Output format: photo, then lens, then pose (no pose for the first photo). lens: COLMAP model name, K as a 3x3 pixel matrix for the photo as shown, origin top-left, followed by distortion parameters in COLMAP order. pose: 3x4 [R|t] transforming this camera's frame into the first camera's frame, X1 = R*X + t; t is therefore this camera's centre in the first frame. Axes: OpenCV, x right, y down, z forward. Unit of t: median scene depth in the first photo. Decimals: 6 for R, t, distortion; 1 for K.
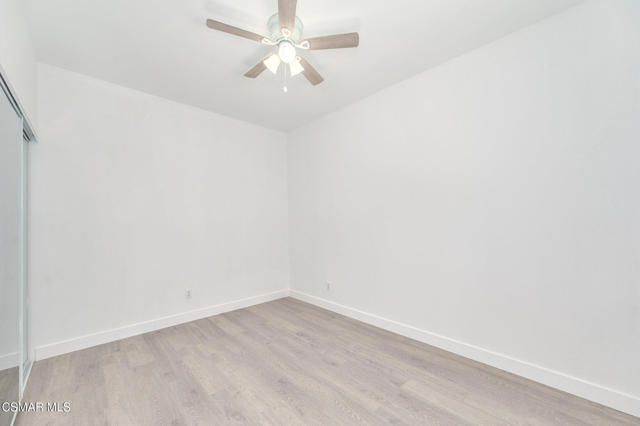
lens RADIAL K [[252.8, 0, 321.3], [0, 252.8, 217.4], [0, 0, 1]] dist [-0.004467, 0.000448]
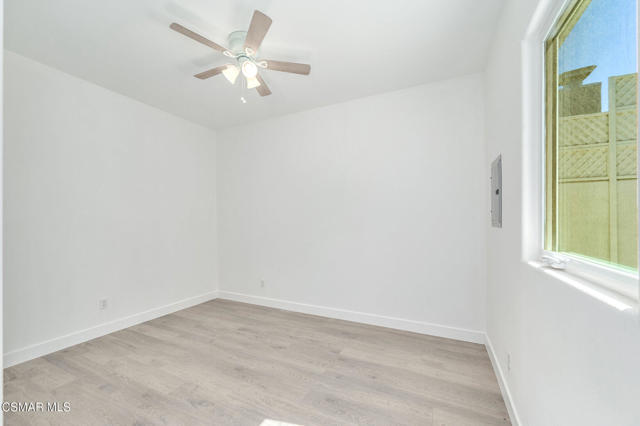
lens RADIAL K [[252.8, 0, 322.4], [0, 252.8, 217.4], [0, 0, 1]] dist [-0.004467, 0.000448]
pose [[0.936069, 0.010346, 0.351665, -0.177862], [-0.007679, 0.999930, -0.008978, 0.007495], [-0.351734, 0.005703, 0.936083, -0.123995]]
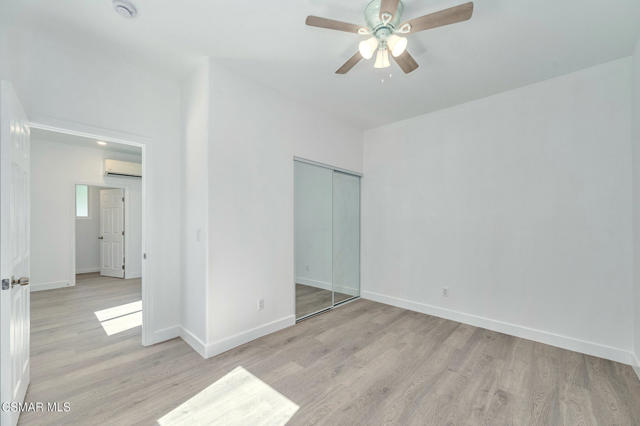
lens RADIAL K [[252.8, 0, 327.9], [0, 252.8, 223.4], [0, 0, 1]] dist [-0.004467, 0.000448]
pose [[0.068964, 0.006992, -0.997595, 0.668532], [0.000473, 0.999975, 0.007042, 0.018007], [0.997619, -0.000957, 0.068959, 0.627294]]
